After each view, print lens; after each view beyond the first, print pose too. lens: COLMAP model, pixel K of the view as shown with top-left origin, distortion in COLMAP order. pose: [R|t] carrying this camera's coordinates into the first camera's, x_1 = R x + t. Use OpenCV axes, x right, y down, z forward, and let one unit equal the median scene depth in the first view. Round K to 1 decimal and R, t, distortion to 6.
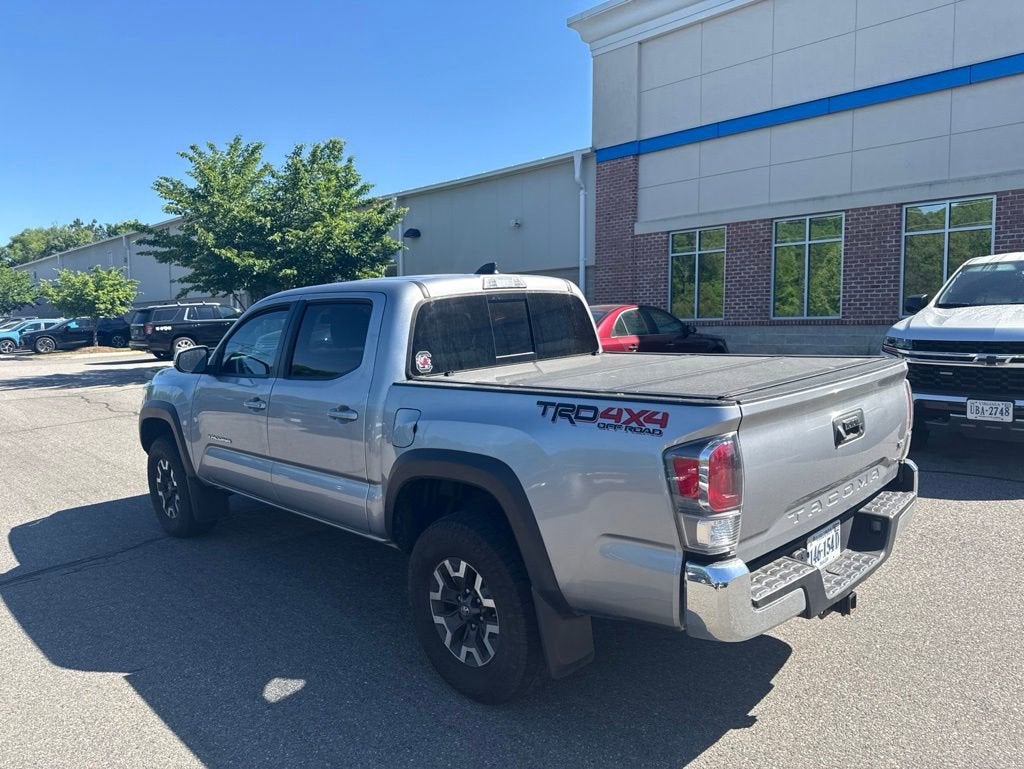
lens RADIAL K [[722.6, 0, 512.0], [0, 722.6, 384.5], [0, 0, 1]] dist [0.092444, -0.113848]
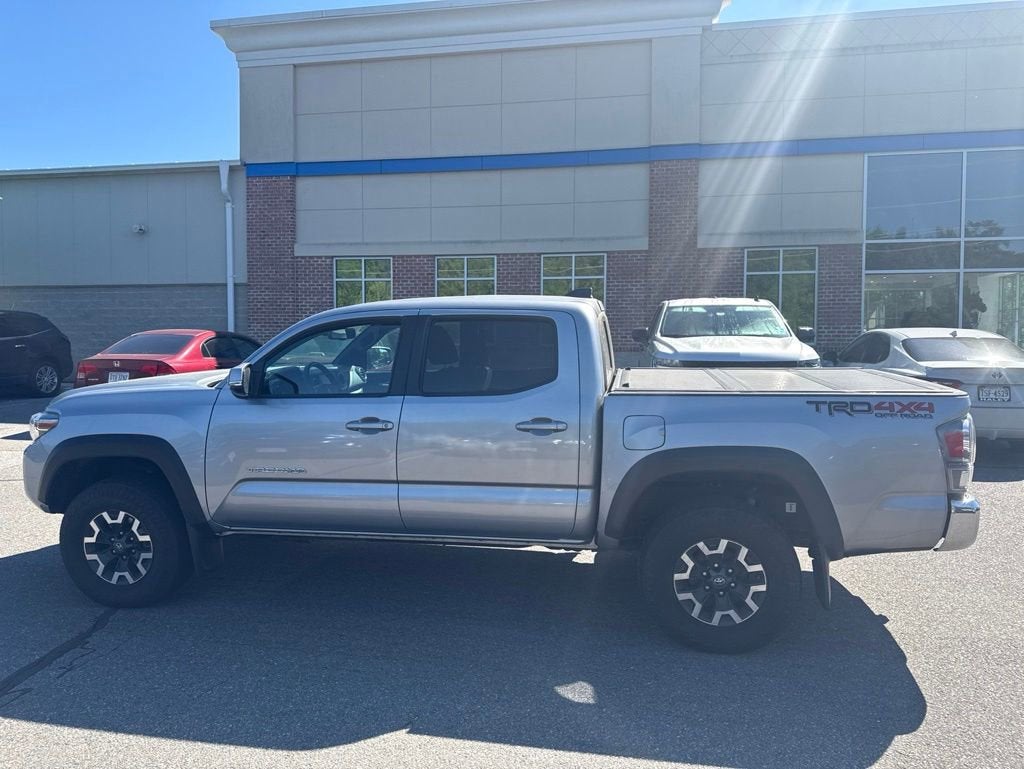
lens RADIAL K [[726.7, 0, 493.9], [0, 726.7, 386.9], [0, 0, 1]] dist [0.096563, -0.143349]
pose [[0.812189, -0.017939, 0.583118, -0.248771], [0.036157, 0.999153, -0.019623, 0.000714], [-0.582273, 0.037022, 0.812150, 0.053357]]
